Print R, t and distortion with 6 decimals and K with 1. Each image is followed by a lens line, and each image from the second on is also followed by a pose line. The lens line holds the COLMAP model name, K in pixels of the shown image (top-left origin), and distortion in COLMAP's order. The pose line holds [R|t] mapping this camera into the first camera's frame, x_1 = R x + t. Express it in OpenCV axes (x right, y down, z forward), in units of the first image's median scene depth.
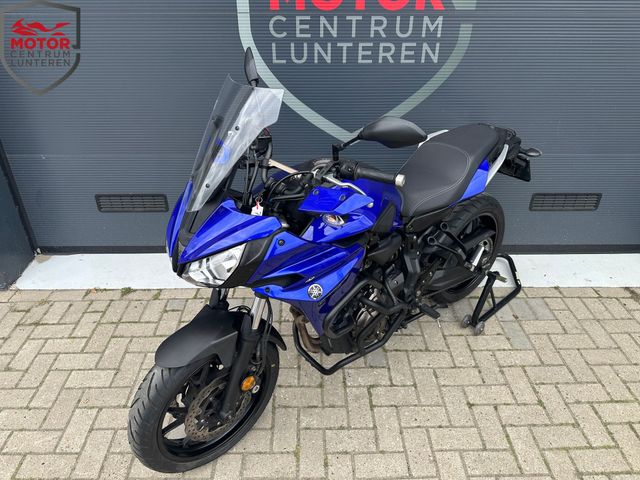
lens RADIAL K [[450.3, 0, 317.9], [0, 450.3, 237.2], [0, 0, 1]] dist [0.030285, -0.046103]
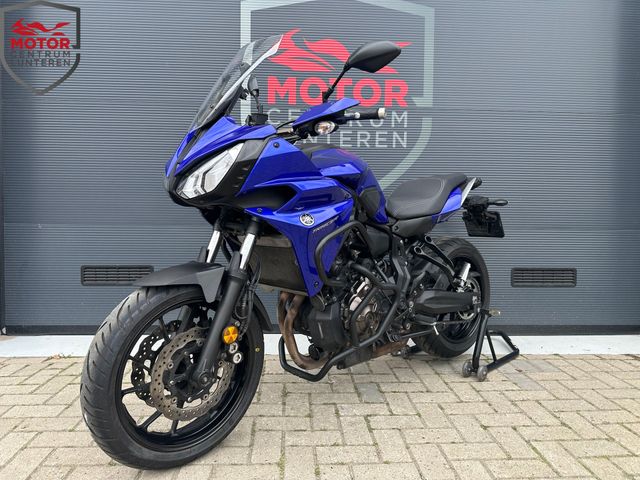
lens RADIAL K [[450.3, 0, 320.4], [0, 450.3, 235.9], [0, 0, 1]] dist [0.030285, -0.046103]
pose [[0.999022, 0.009018, 0.043284, -0.011489], [0.012392, 0.882631, -0.469903, 0.383176], [-0.042441, 0.469980, 0.881656, 0.077360]]
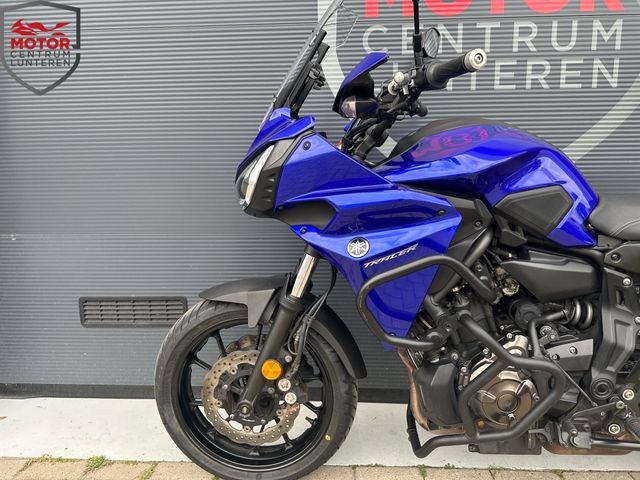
lens RADIAL K [[450.3, 0, 315.2], [0, 450.3, 239.8], [0, 0, 1]] dist [0.030285, -0.046103]
pose [[0.998032, -0.003151, -0.062621, -0.135491], [-0.019509, 0.933553, -0.357907, 0.064043], [0.059588, 0.358425, 0.931655, 0.457779]]
